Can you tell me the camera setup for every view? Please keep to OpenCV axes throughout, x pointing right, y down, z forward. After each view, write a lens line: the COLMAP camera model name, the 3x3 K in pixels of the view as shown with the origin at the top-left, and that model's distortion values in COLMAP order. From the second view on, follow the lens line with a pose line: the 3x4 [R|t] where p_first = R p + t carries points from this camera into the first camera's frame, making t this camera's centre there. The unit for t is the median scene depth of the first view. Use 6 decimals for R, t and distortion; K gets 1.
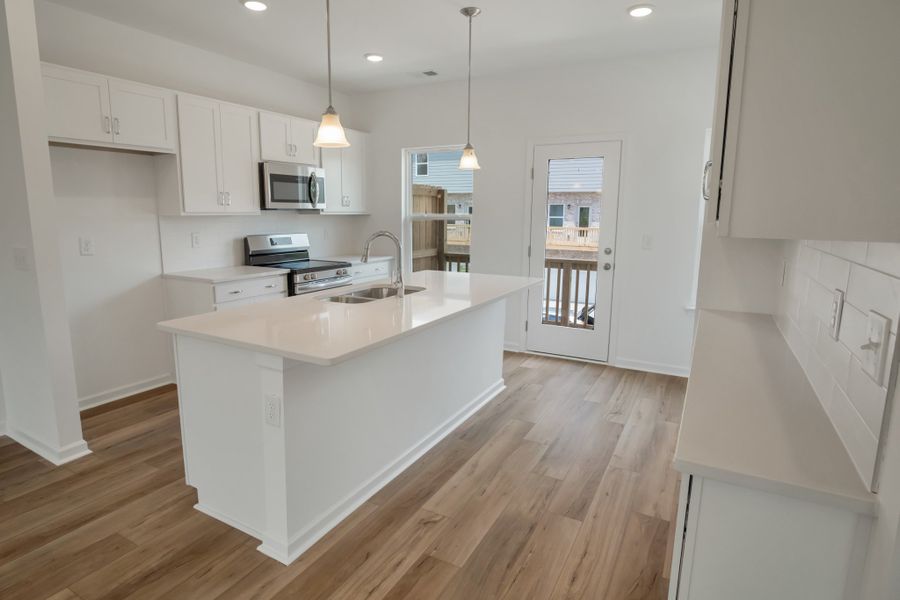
lens RADIAL K [[517.6, 0, 440.7], [0, 517.6, 298.7], [0, 0, 1]] dist [-0.015177, 0.000460]
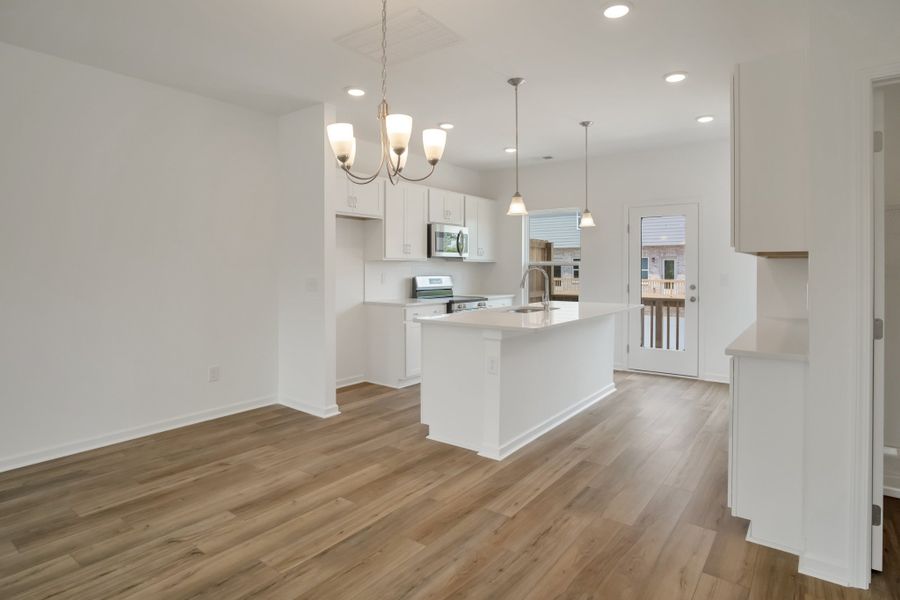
lens RADIAL K [[517.6, 0, 456.1], [0, 517.6, 266.1], [0, 0, 1]] dist [-0.015177, 0.000460]
pose [[0.992445, -0.006185, -0.122538, -0.107818], [-0.014555, 0.985741, -0.167639, 0.084873], [0.121828, 0.168156, 0.978203, -0.351986]]
